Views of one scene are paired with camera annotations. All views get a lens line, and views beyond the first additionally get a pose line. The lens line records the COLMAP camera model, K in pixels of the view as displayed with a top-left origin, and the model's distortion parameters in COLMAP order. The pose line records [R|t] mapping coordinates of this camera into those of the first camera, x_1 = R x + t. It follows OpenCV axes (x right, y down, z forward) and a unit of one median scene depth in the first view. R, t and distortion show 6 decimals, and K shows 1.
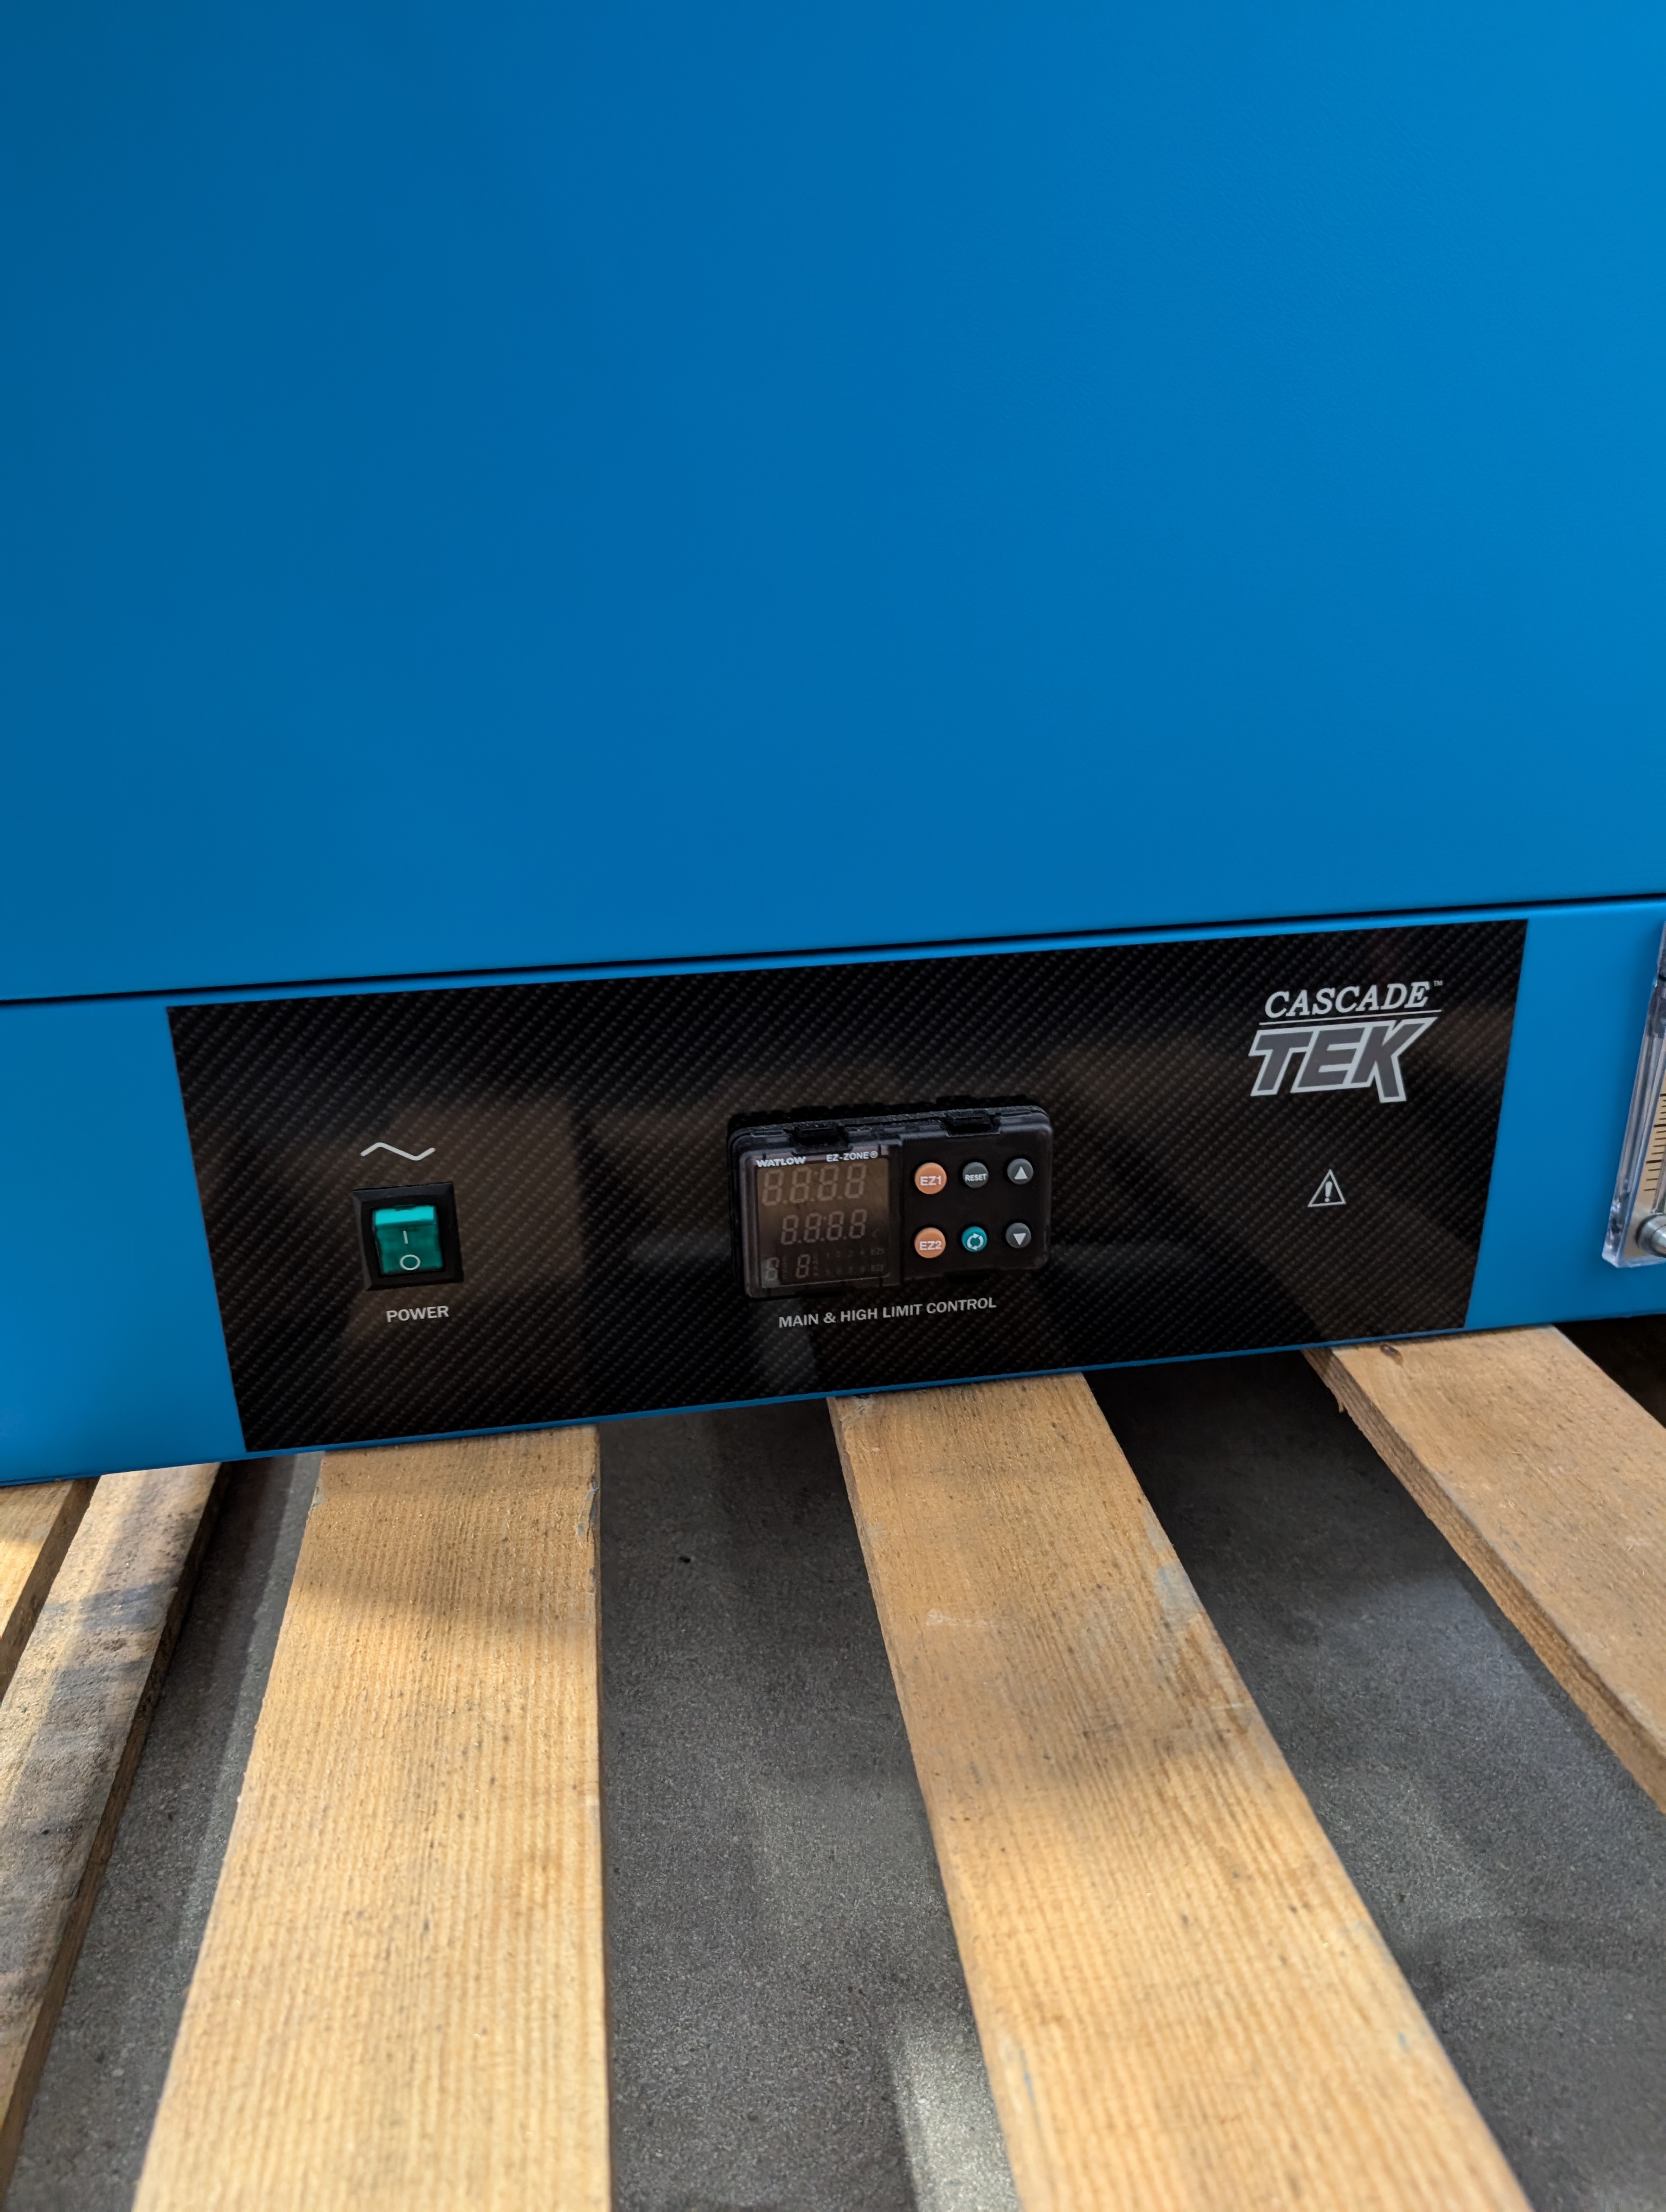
lens RADIAL K [[1590.8, 0, 812.1], [0, 1590.8, 1103.8], [0, 0, 1]] dist [-0.009506, 0.002359]
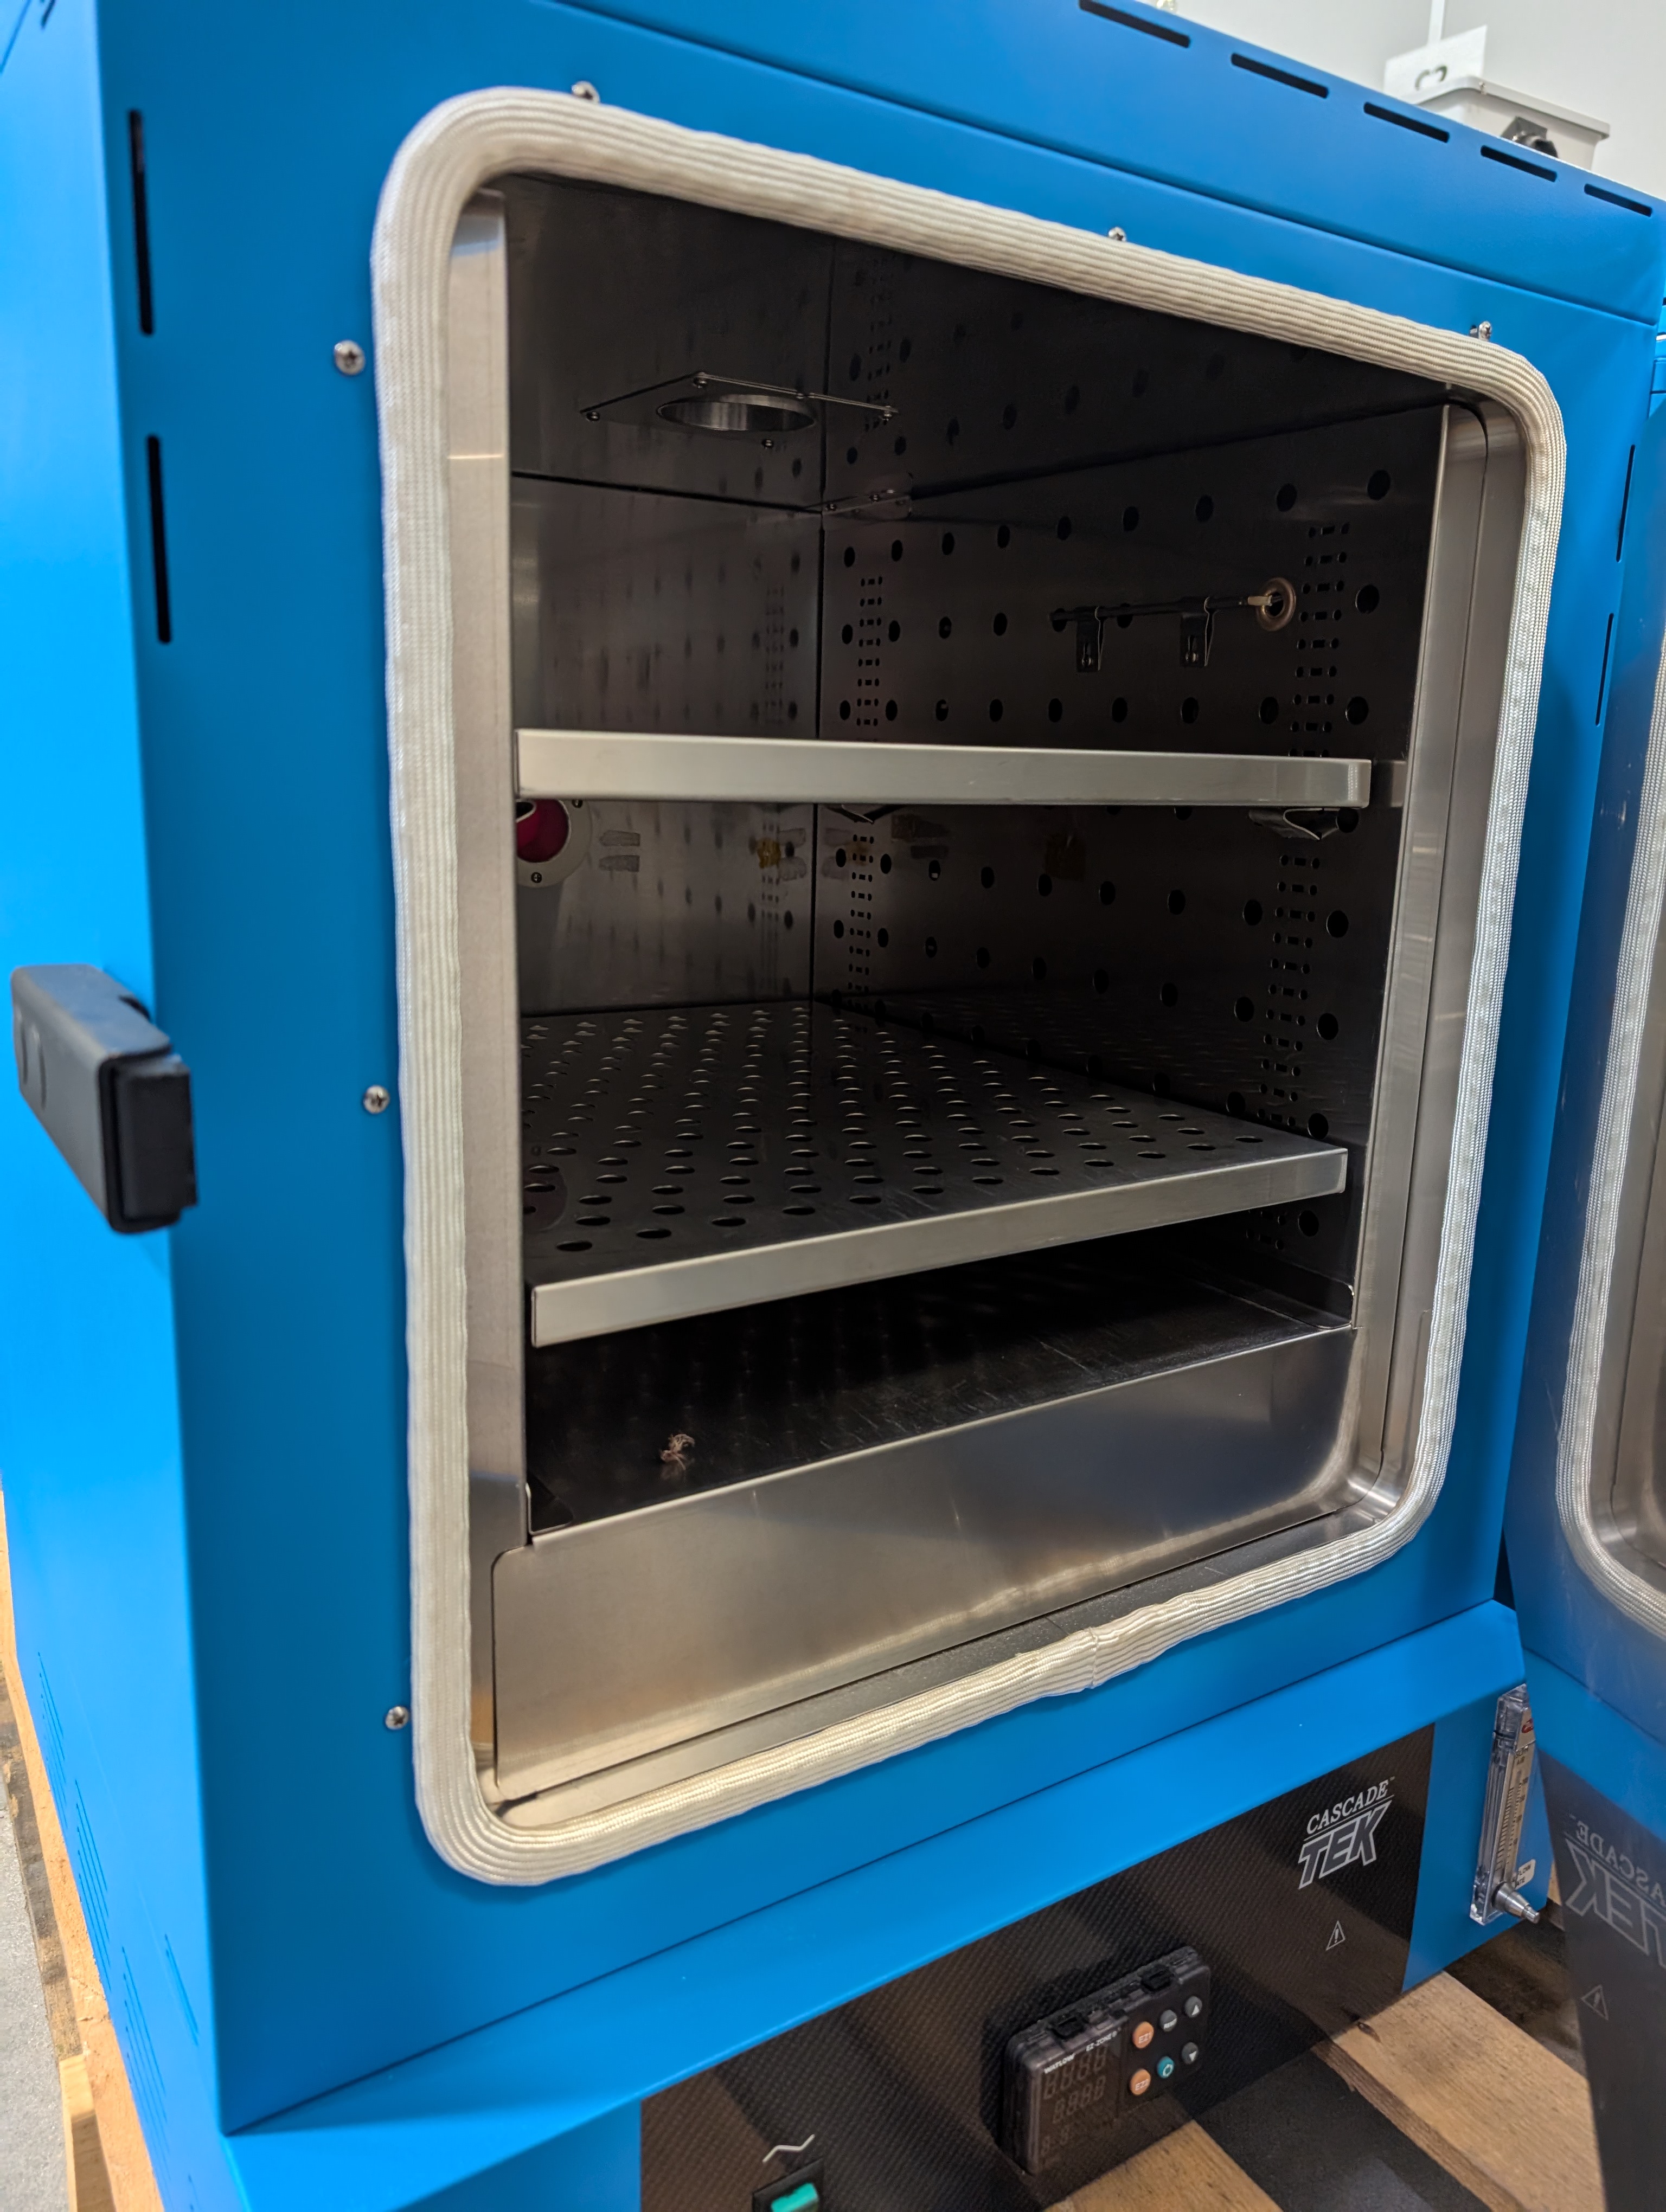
lens RADIAL K [[1605.1, 0, 833.0], [0, 1605.1, 1106.0], [0, 0, 1]] dist [0.040206, -0.047200]
pose [[0.909450, -0.045852, 0.413277, -0.654074], [0.112833, 0.983823, -0.139147, -0.533059], [-0.400211, 0.173179, 0.899911, -0.233316]]
